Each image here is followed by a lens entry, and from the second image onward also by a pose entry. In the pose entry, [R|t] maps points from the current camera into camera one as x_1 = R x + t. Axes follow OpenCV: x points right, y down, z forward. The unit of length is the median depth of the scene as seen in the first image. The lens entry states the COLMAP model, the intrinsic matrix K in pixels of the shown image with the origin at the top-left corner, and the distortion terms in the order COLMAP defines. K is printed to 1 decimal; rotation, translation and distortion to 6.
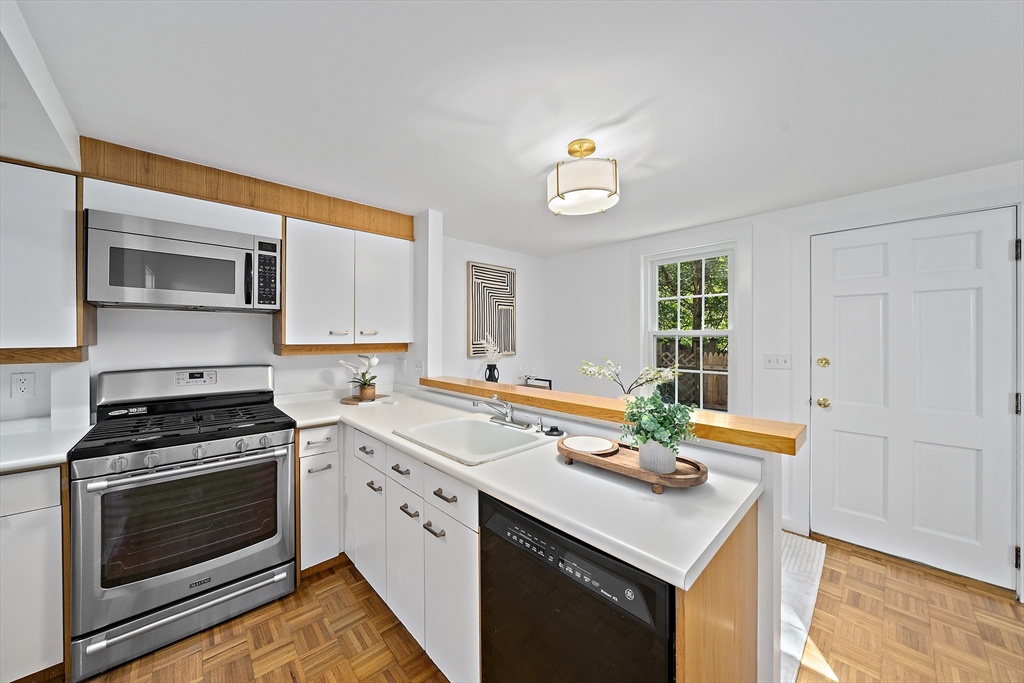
lens RADIAL K [[358.0, 0, 516.2], [0, 358.0, 335.1], [0, 0, 1]] dist [-0.003642, -0.000321]
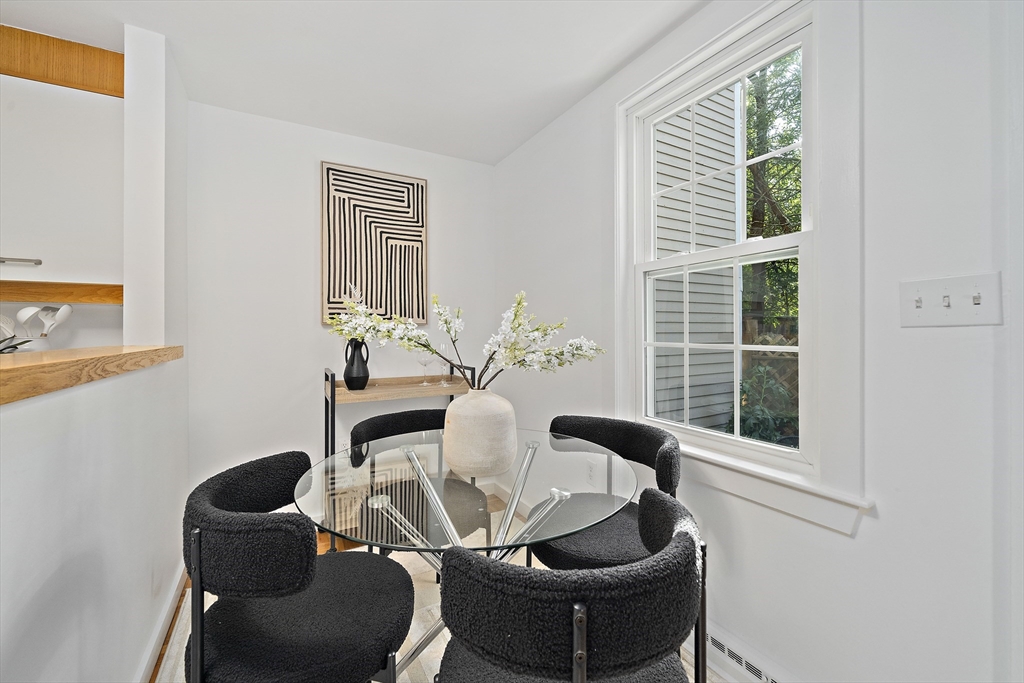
lens RADIAL K [[411.4, 0, 510.6], [0, 411.4, 330.6], [0, 0, 1]] dist [-0.003958, 0.000292]
pose [[0.966721, -0.000144, -0.255832, 0.444787], [0.000876, 0.999996, 0.002750, 0.091900], [0.255830, -0.002883, 0.966717, 0.551615]]
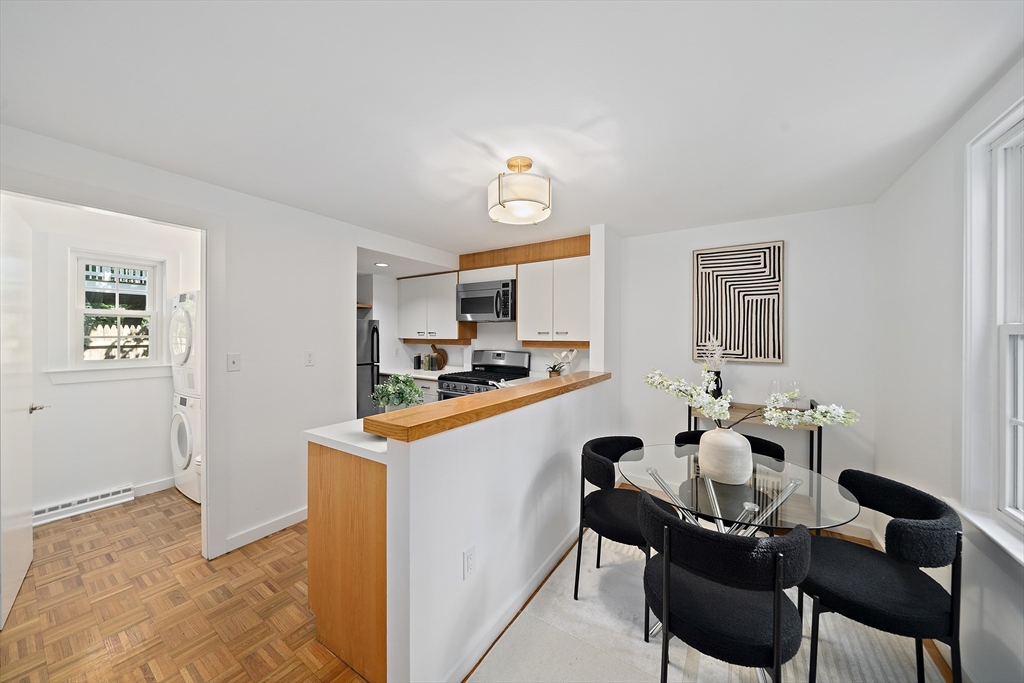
lens RADIAL K [[358.0, 0, 508.9], [0, 358.0, 335.2], [0, 0, 1]] dist [-0.003642, -0.000321]
pose [[0.220936, 0.003796, -0.975281, 0.809012], [-0.000819, 0.999993, 0.003707, -0.003275], [0.975288, -0.000020, 0.220937, 0.477068]]
